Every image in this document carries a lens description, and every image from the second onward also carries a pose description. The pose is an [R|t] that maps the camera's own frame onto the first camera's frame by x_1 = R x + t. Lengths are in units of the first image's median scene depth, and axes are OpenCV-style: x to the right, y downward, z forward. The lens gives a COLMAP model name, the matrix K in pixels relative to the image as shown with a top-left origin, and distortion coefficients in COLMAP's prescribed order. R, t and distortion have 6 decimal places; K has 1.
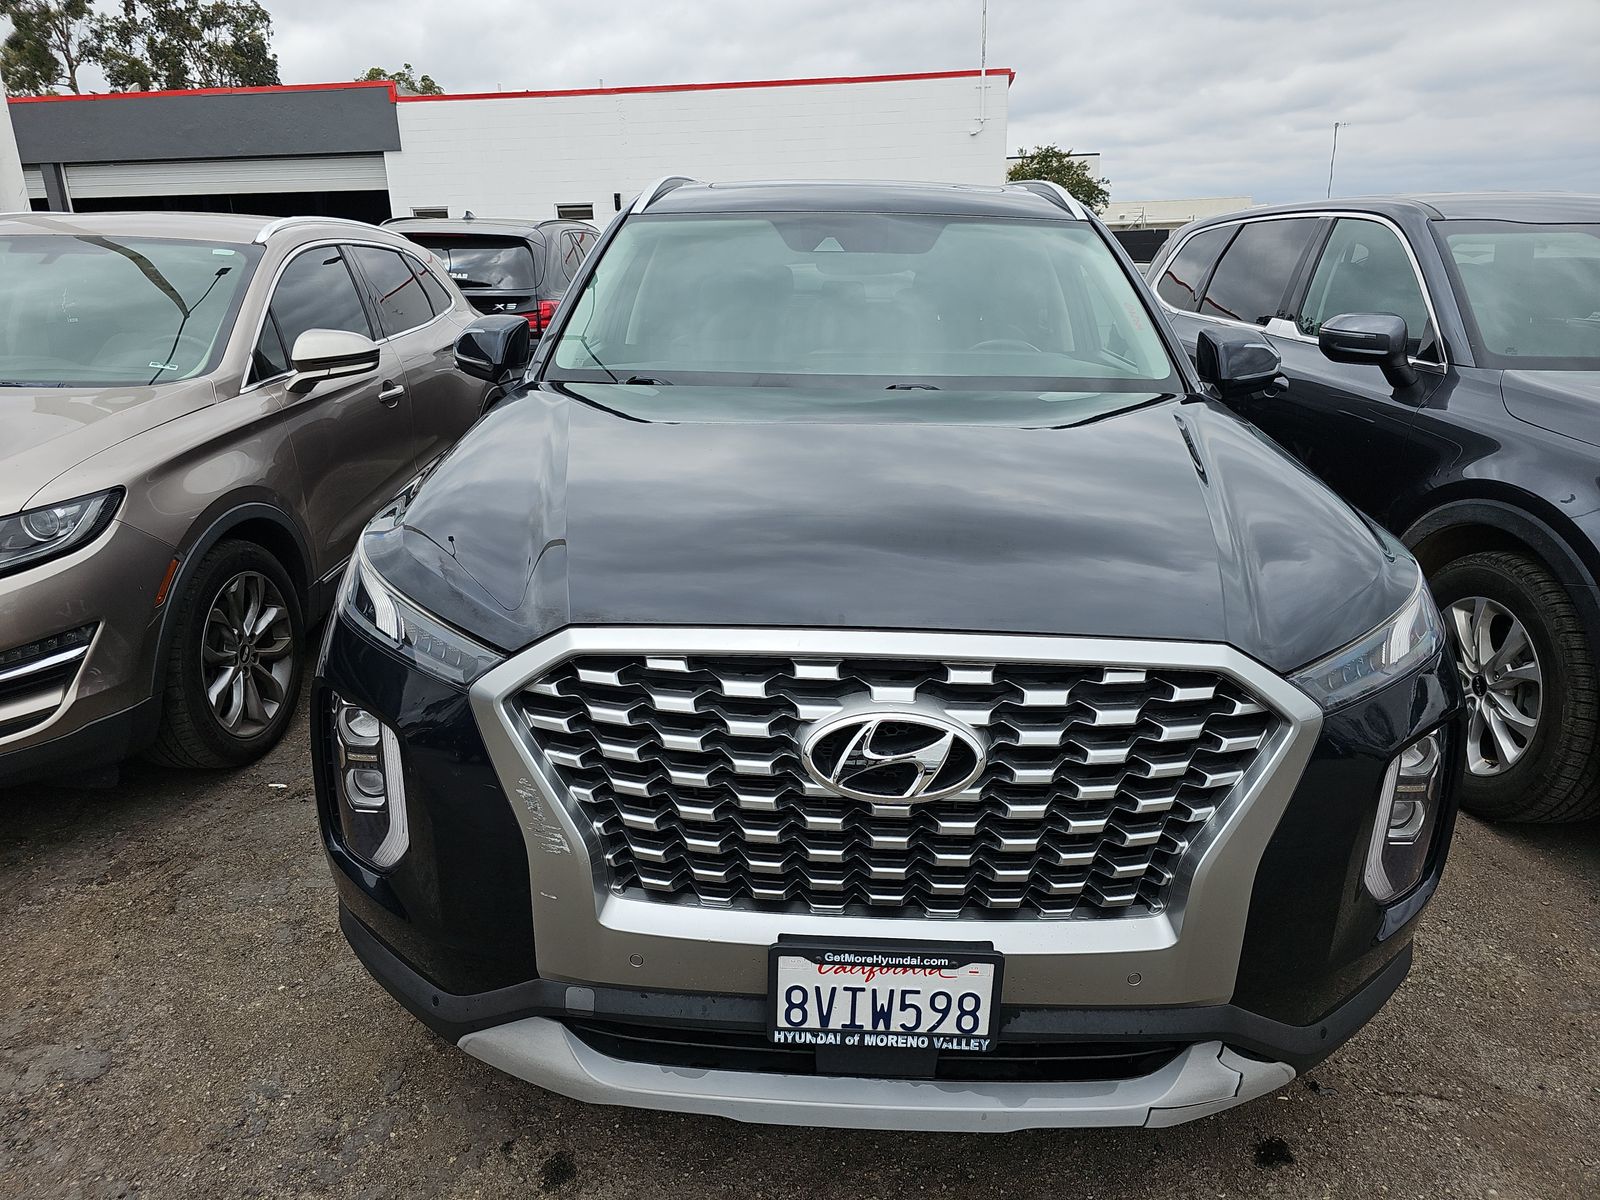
lens RADIAL K [[1108.7, 0, 804.9], [0, 1108.7, 653.1], [0, 0, 1]] dist [0.028383, -0.024561]
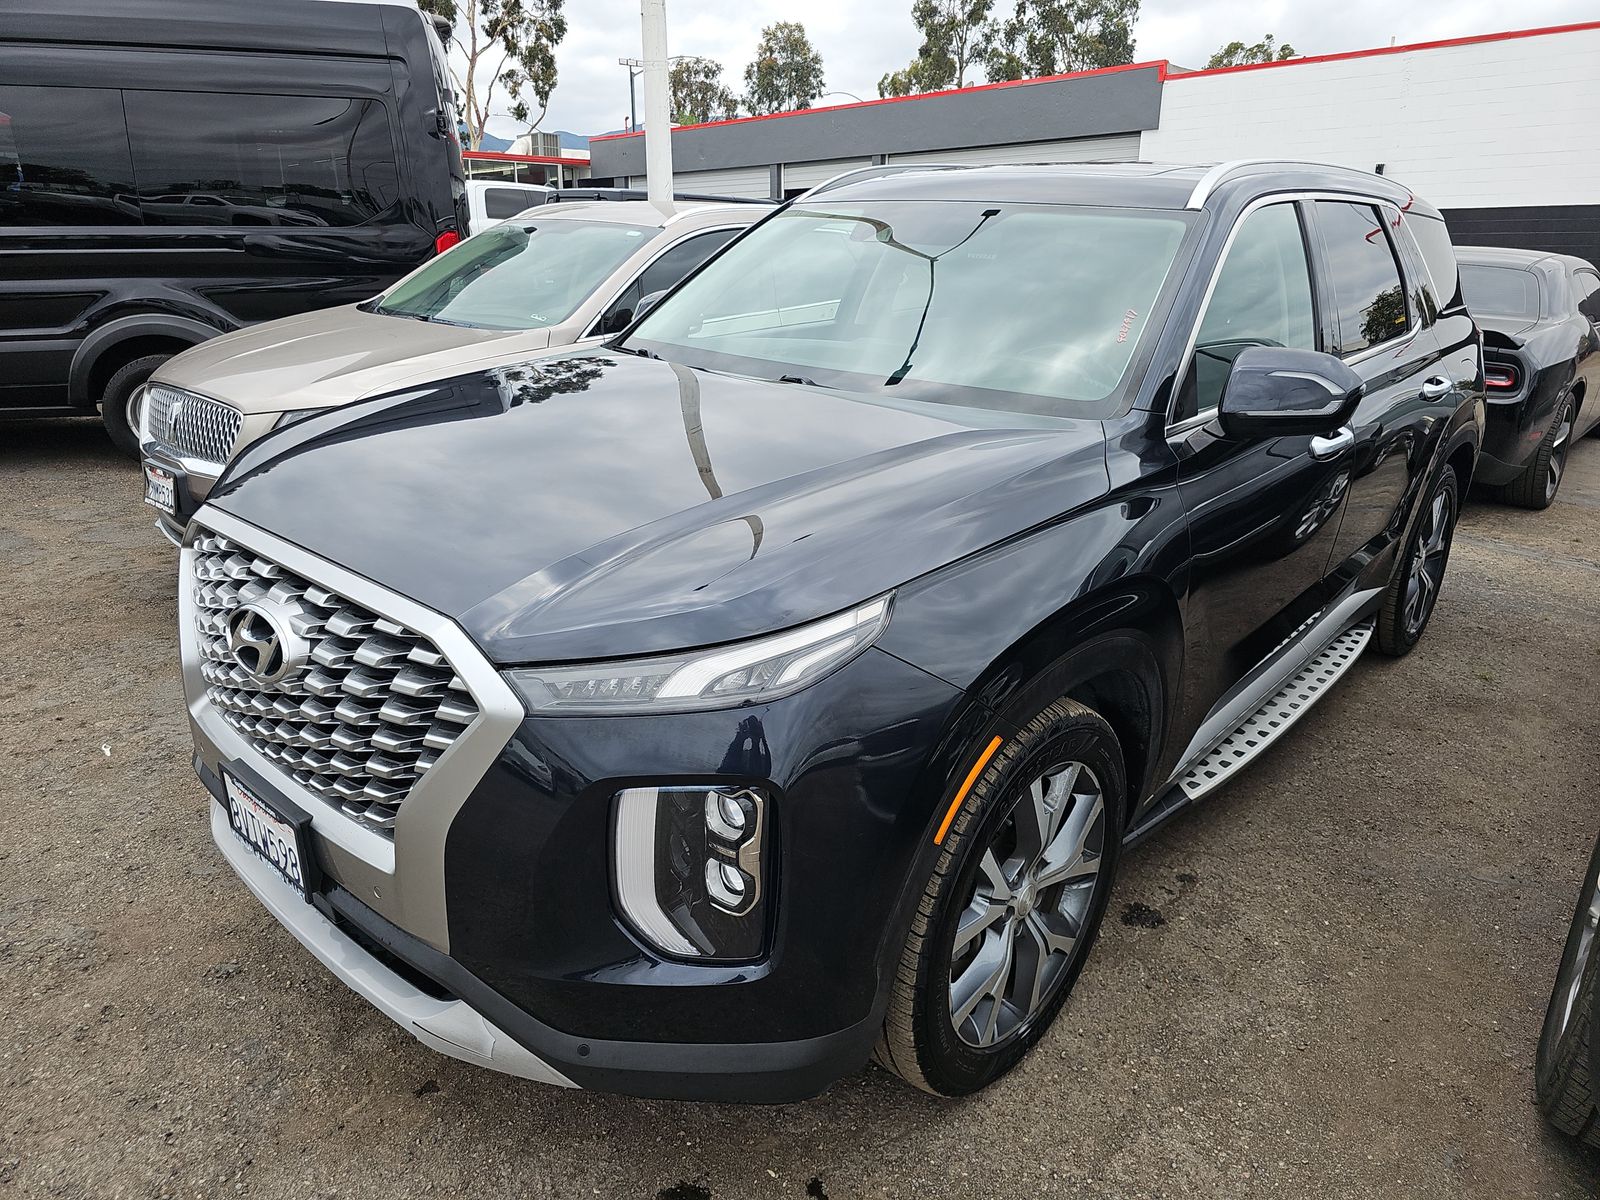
lens RADIAL K [[1108.7, 0, 804.9], [0, 1108.7, 653.1], [0, 0, 1]] dist [0.028383, -0.024561]
pose [[0.743820, 0.244762, -0.621951, 0.100646], [-0.232480, 0.967176, 0.102588, -0.012755], [0.626645, 0.068284, 0.776307, 0.029751]]
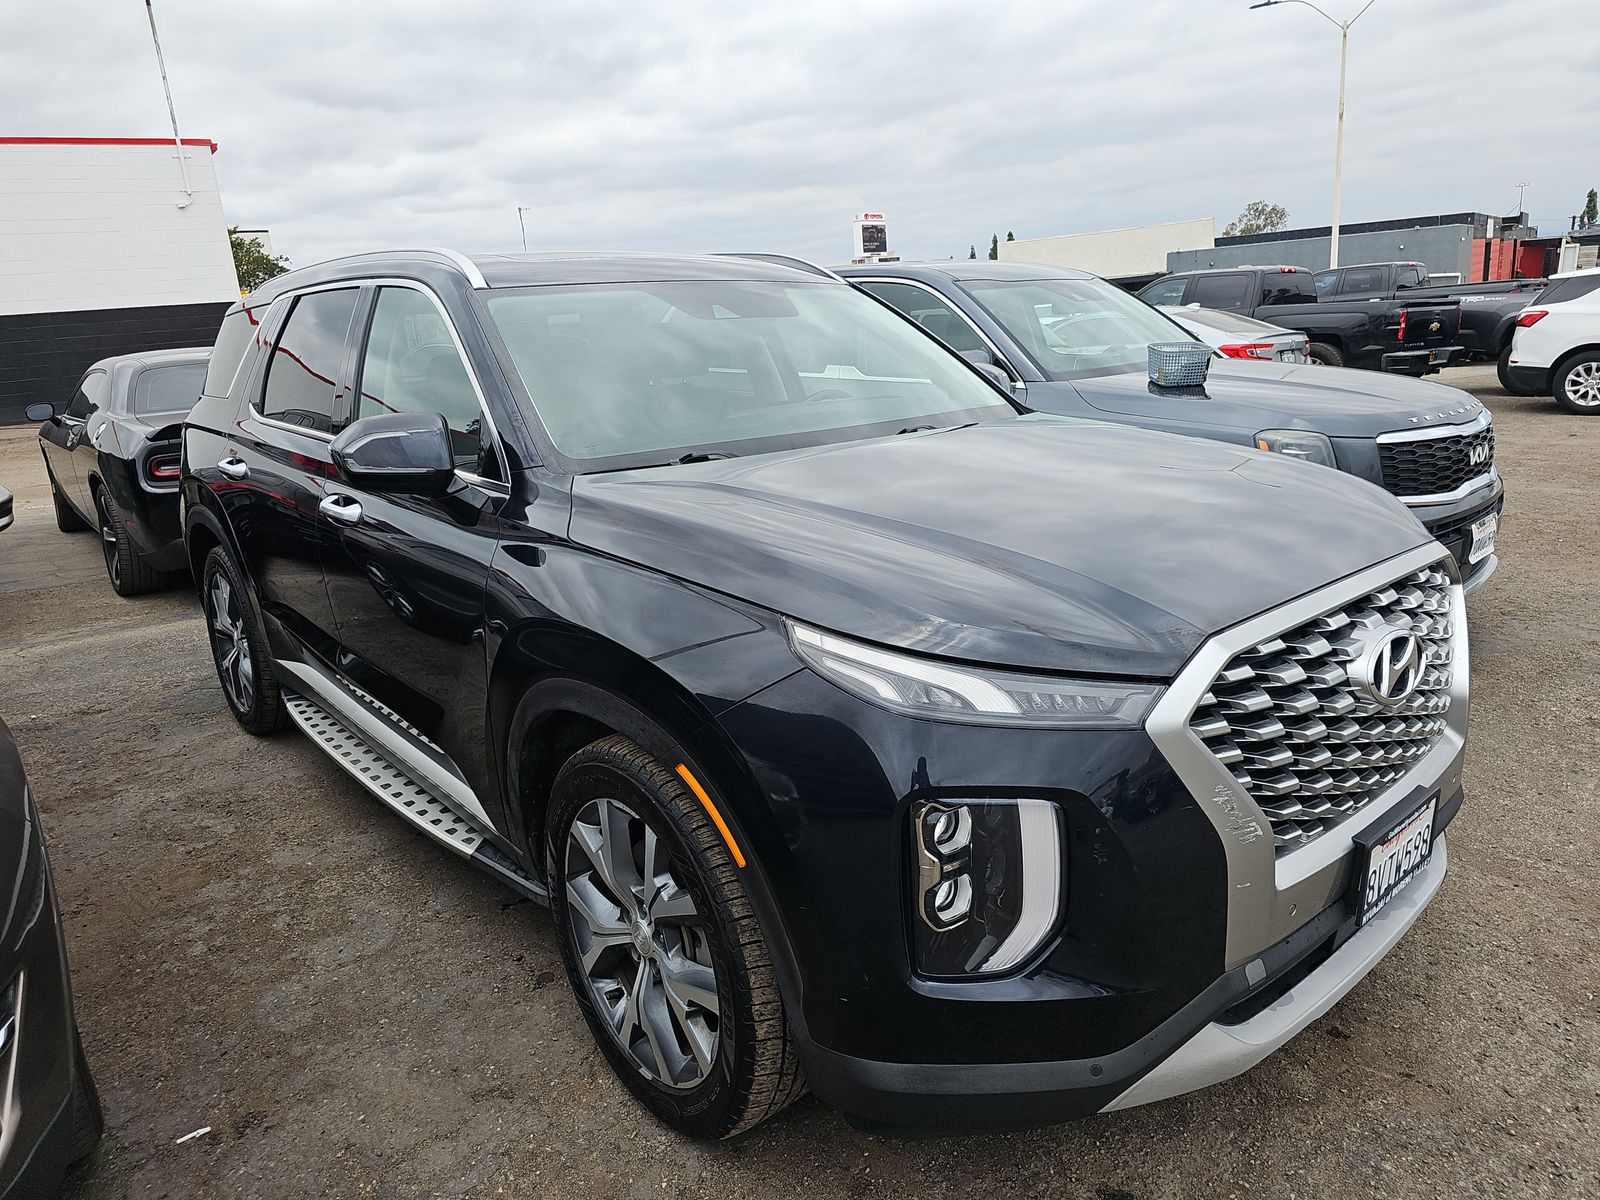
lens RADIAL K [[1095.0, 0, 798.3], [0, 1095.0, 631.1], [0, 0, 1]] dist [0.023811, 0.000878]
pose [[0.700664, -0.238185, 0.672561, -0.096717], [0.287936, 0.956859, 0.038901, -0.014996], [-0.652812, 0.166398, 0.739019, 0.036091]]
